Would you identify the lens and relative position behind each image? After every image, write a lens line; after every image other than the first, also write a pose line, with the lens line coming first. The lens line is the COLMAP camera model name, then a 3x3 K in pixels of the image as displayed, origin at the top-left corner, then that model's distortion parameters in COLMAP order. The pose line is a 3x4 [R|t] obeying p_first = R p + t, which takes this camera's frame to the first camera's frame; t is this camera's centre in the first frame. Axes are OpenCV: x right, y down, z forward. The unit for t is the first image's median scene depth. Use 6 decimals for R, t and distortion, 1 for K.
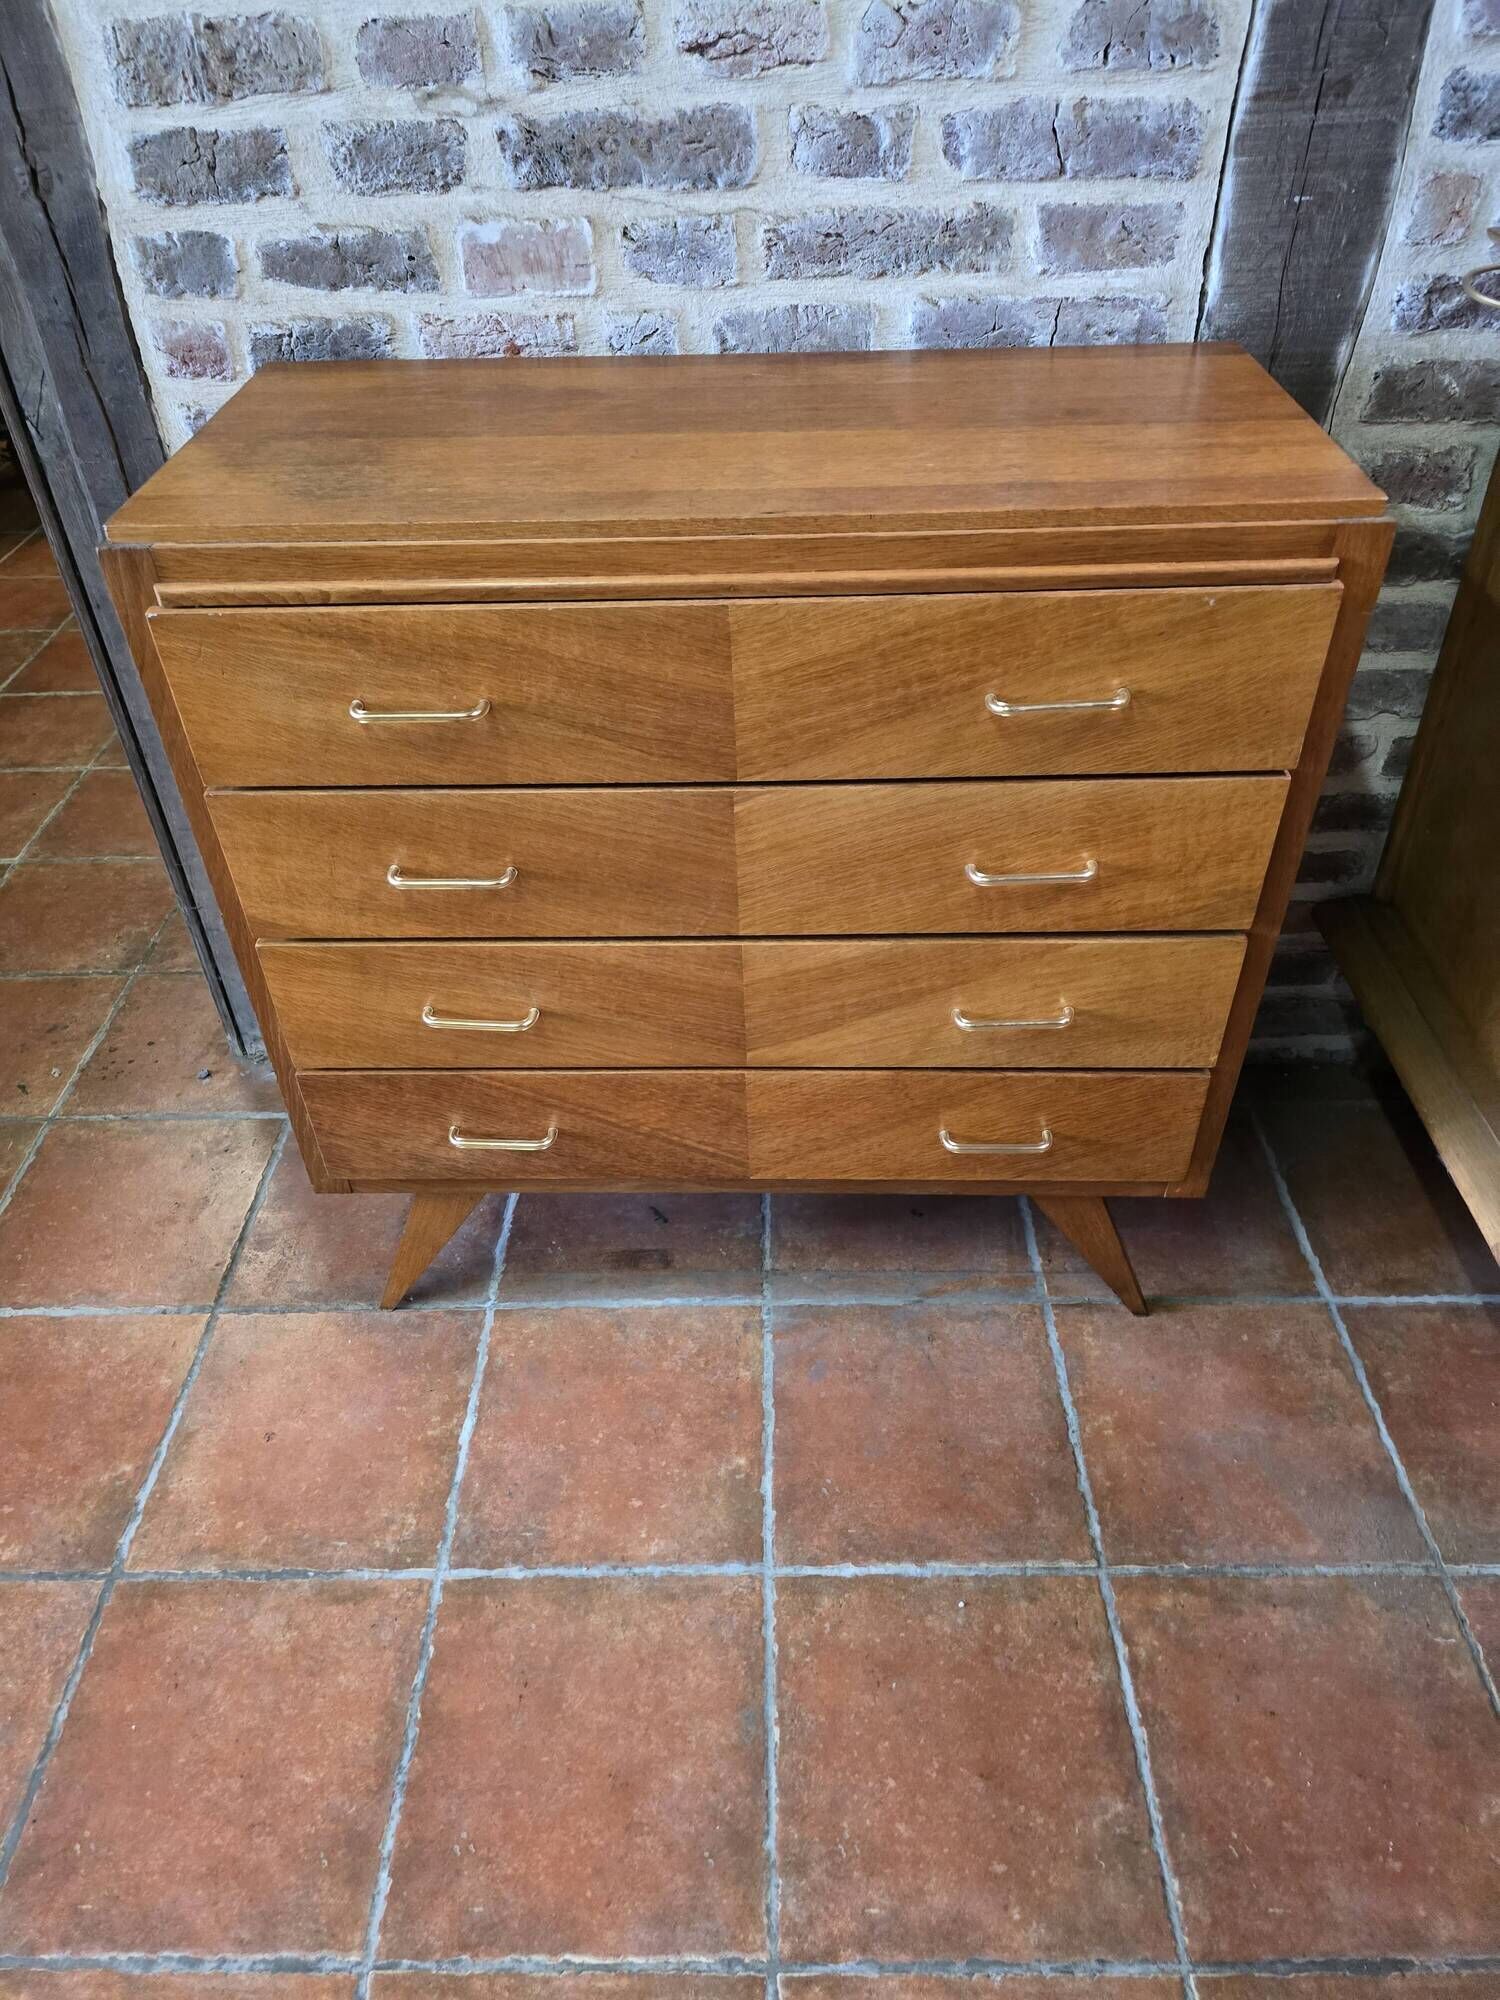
lens RADIAL K [[1366.5, 0, 743.2], [0, 1366.5, 983.2], [0, 0, 1]] dist [0.059605, -0.054342]
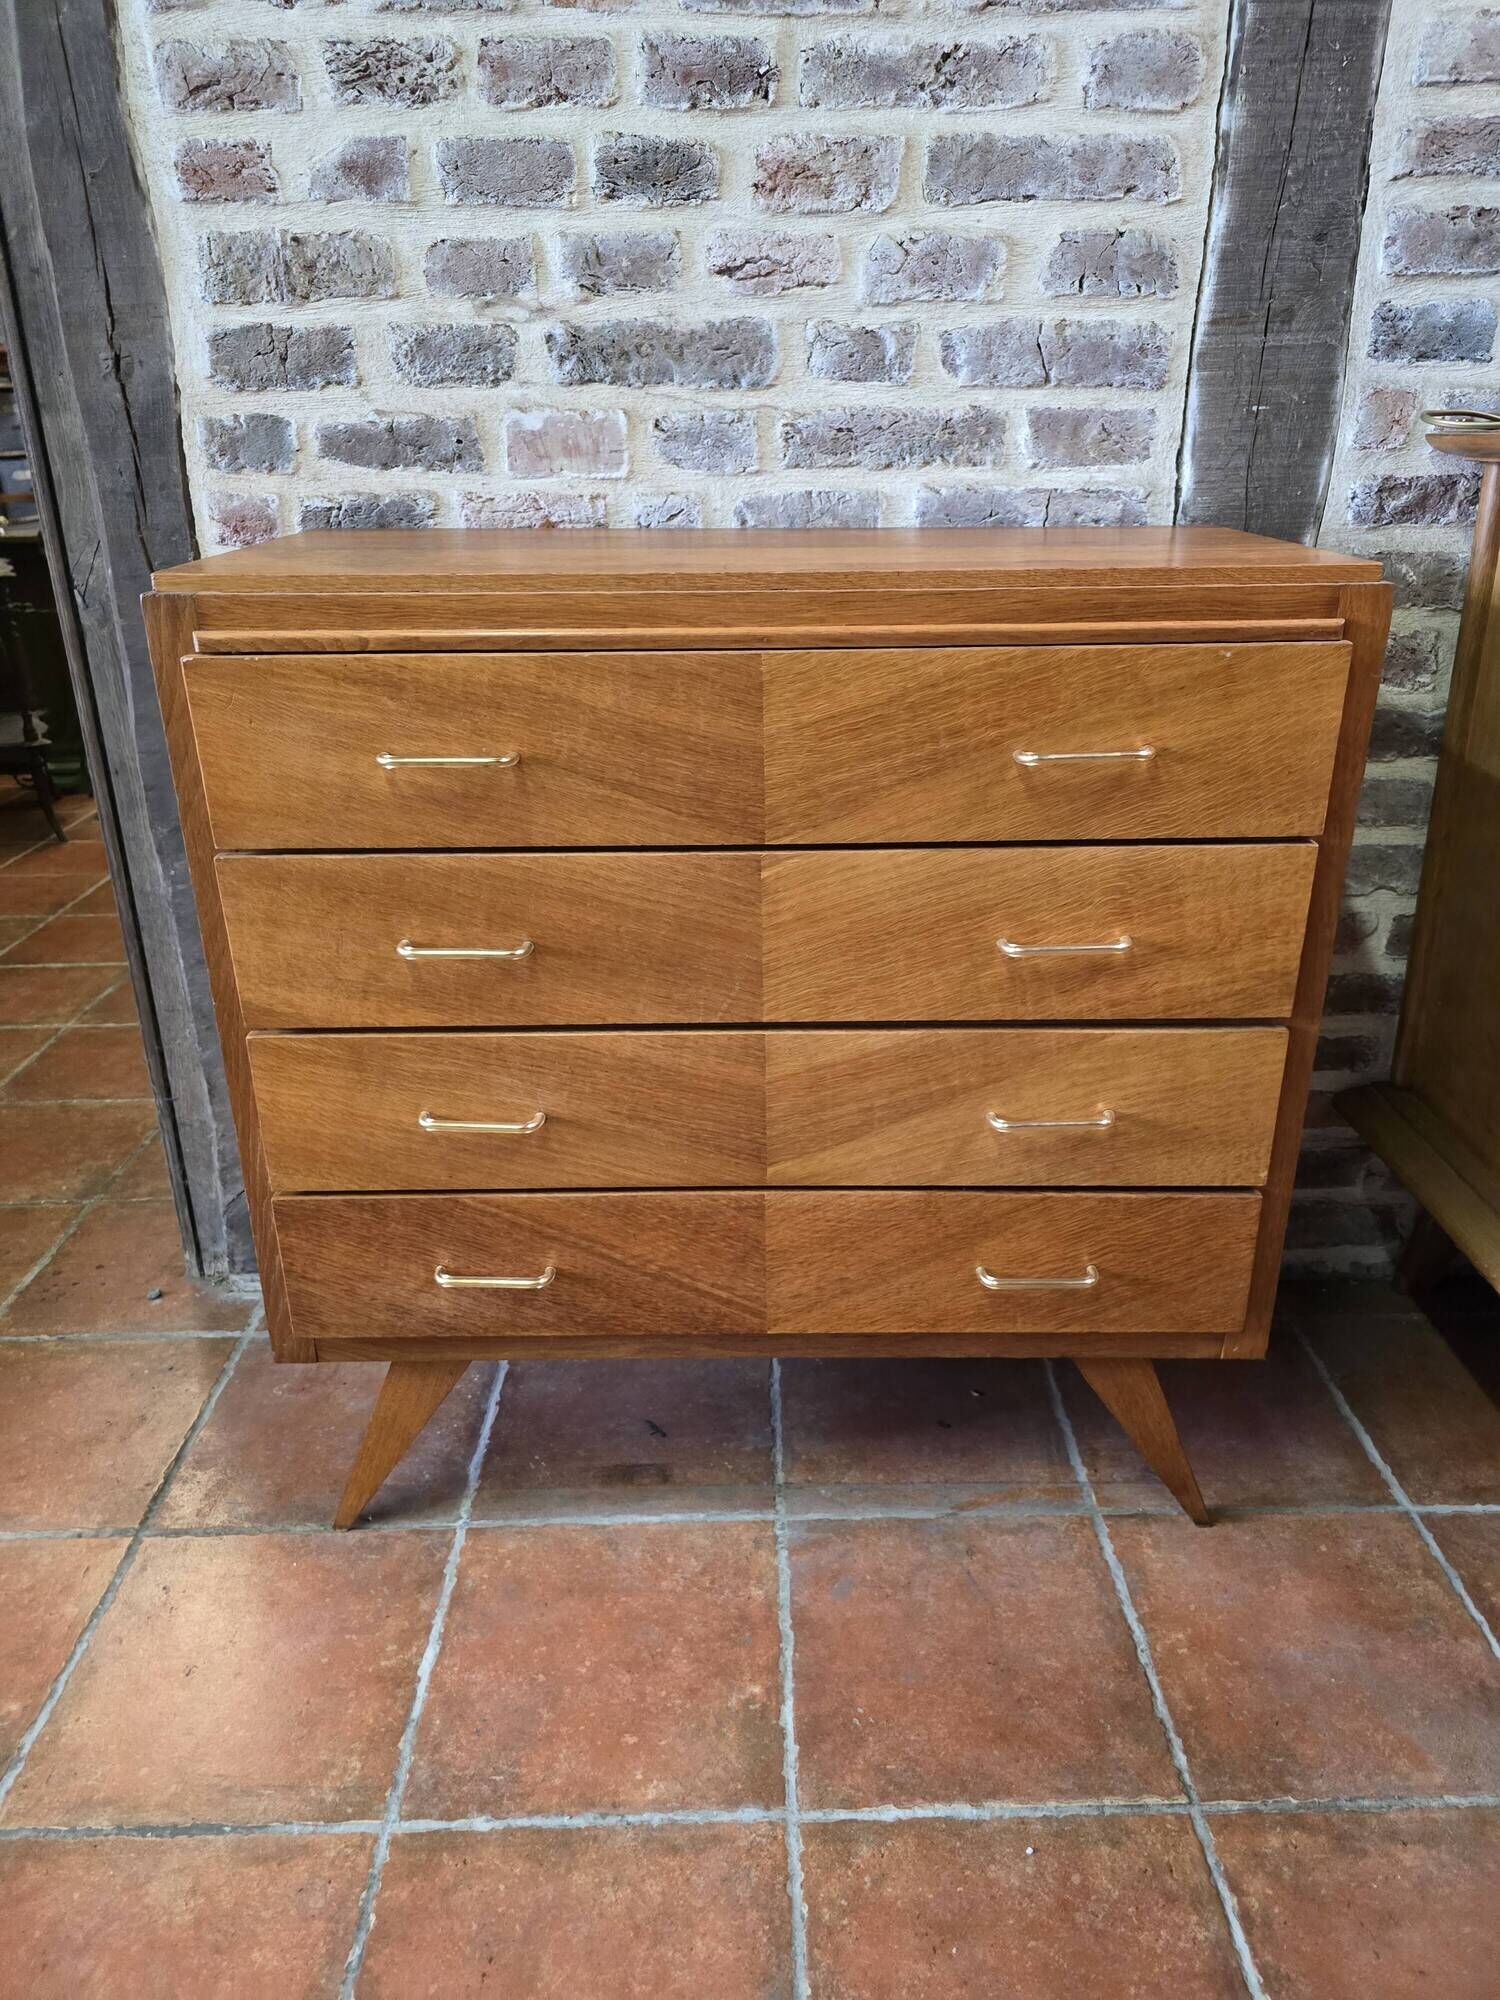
lens RADIAL K [[1371.1, 0, 770.3], [0, 1371.1, 978.3], [0, 0, 1]] dist [0.052564, -0.050953]
pose [[0.999232, 0.009176, 0.038094, -0.032193], [0.002295, 0.956816, -0.290686, 0.198856], [-0.039116, 0.290550, 0.956060, 0.071216]]
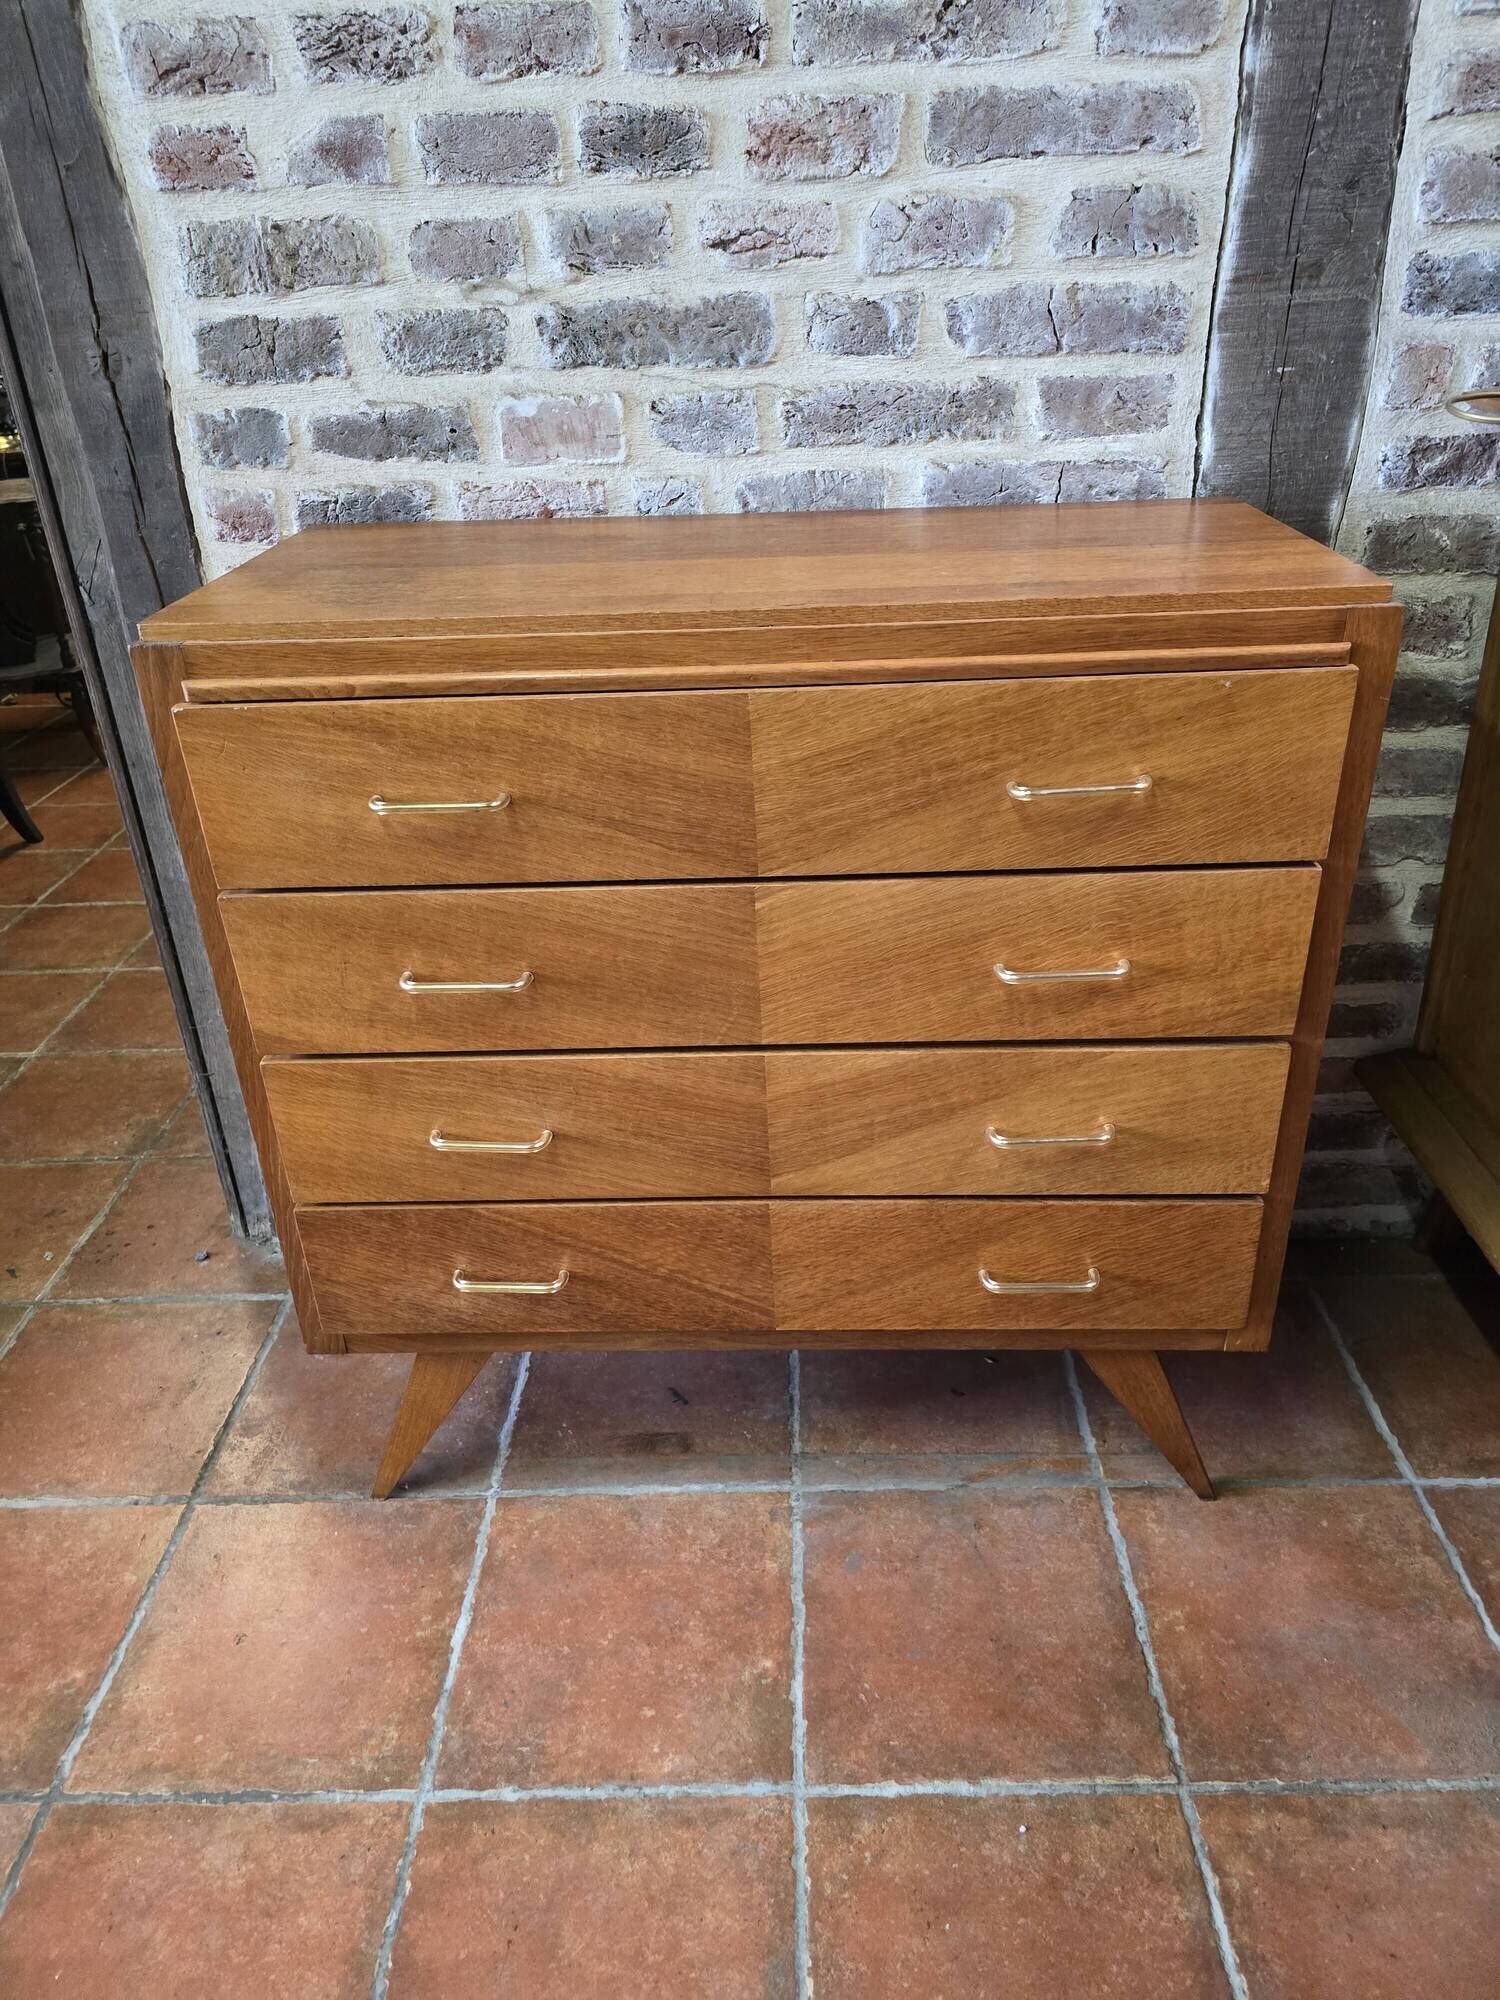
lens RADIAL K [[1371.6, 0, 766.5], [0, 1371.6, 971.6], [0, 0, 1]] dist [0.058124, -0.053874]
pose [[0.999973, -0.005601, -0.004727, 0.004947], [0.004536, 0.979538, -0.201210, 0.101270], [0.005757, 0.201183, 0.979537, 0.039142]]
